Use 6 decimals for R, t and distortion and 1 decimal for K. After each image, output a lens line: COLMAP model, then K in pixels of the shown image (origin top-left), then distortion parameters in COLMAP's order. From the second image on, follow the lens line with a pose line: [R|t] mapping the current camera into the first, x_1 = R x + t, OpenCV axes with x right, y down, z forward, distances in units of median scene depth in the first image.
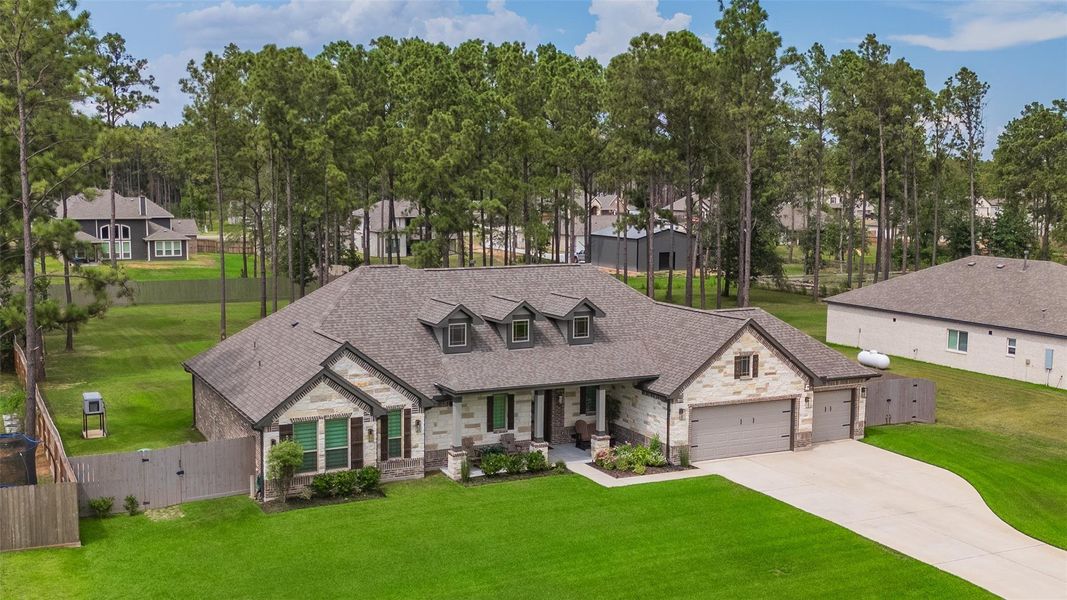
lens RADIAL K [[1055.2, 0, 532.4], [0, 1055.2, 299.2], [0, 0, 1]] dist [0.088776, 0.000000]
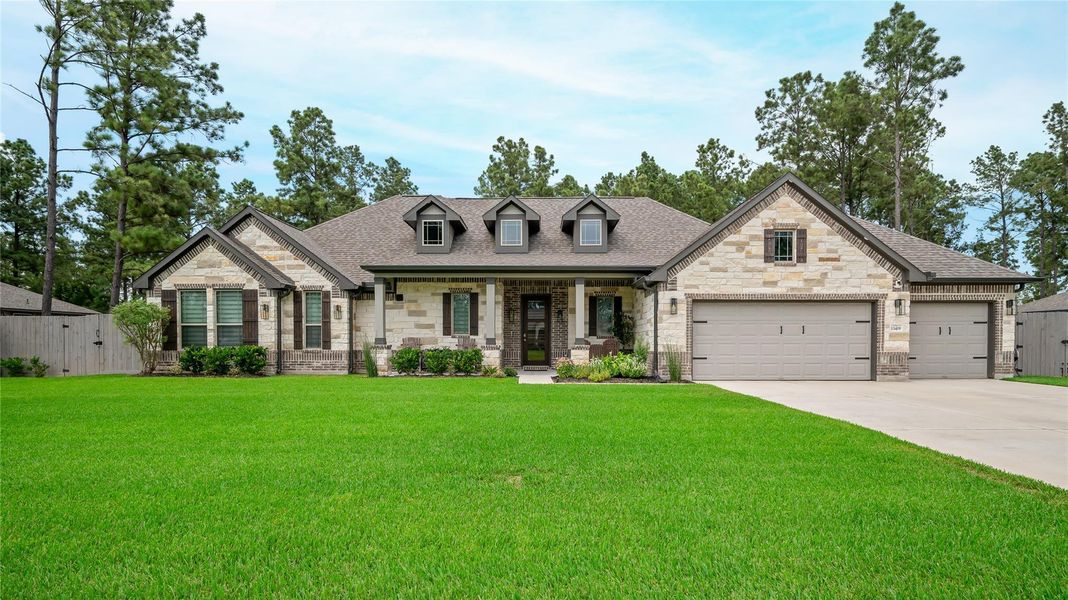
lens RADIAL K [[561.5, 0, 538.8], [0, 561.5, 345.1], [0, 0, 1]] dist [-0.013929, 0.009207]
pose [[0.897866, -0.005471, -0.440235, 0.222079], [-0.037204, 0.995403, -0.088248, 0.168578], [0.438695, 0.095614, 0.893535, 0.624373]]
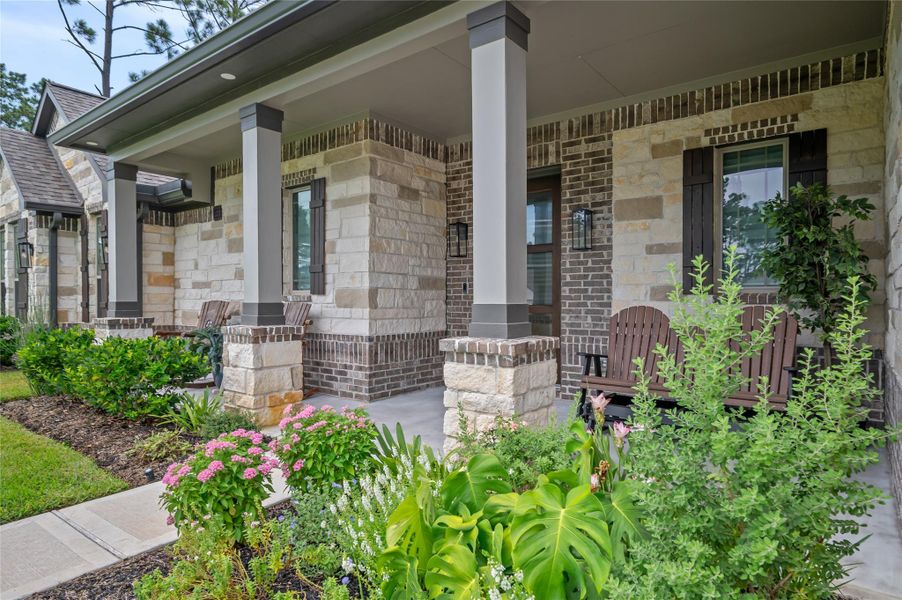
lens RADIAL K [[516.7, 0, 486.2], [0, 516.7, 299.8], [0, 0, 1]] dist [-0.002740, 0.001147]
pose [[0.446720, -0.011320, -0.894602, 0.137297], [-0.086971, 0.994635, -0.056014, 0.129179], [0.890437, 0.102827, 0.443339, 0.976506]]
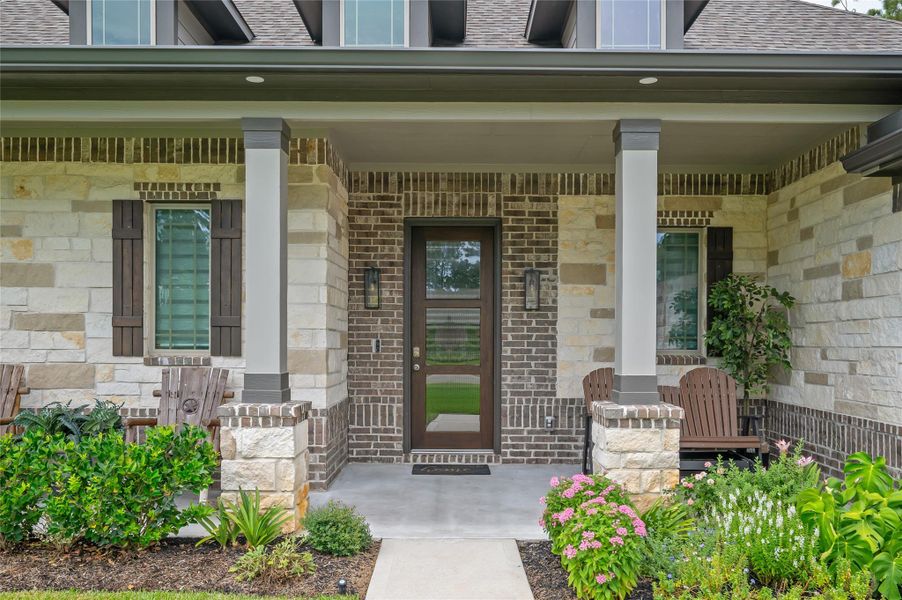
lens RADIAL K [[753.0, 0, 442.1], [0, 753.0, 337.3], [0, 0, 1]] dist [-0.001418, -0.003391]
pose [[0.891913, -0.004512, -0.452185, 0.095234], [-0.042766, 0.994627, -0.094279, 0.132737], [0.450181, 0.103427, 0.886927, 0.875316]]
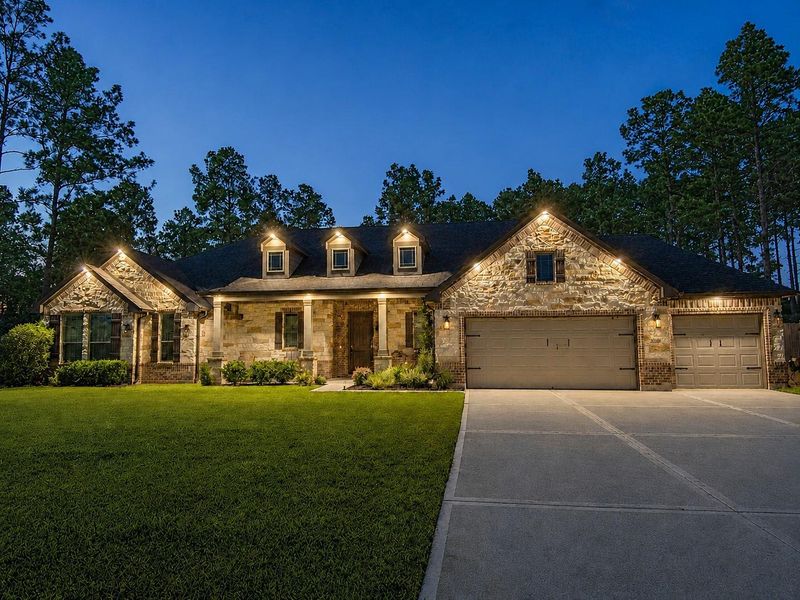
lens RADIAL K [[550.5, 0, 406.1], [0, 550.5, 302.6], [0, 0, 1]] dist [0.021156, -0.028562]
pose [[0.834011, -0.062203, -0.548231, 0.342938], [-0.038780, 0.984559, -0.170704, 0.164494], [0.550384, 0.163629, 0.818720, 0.628858]]
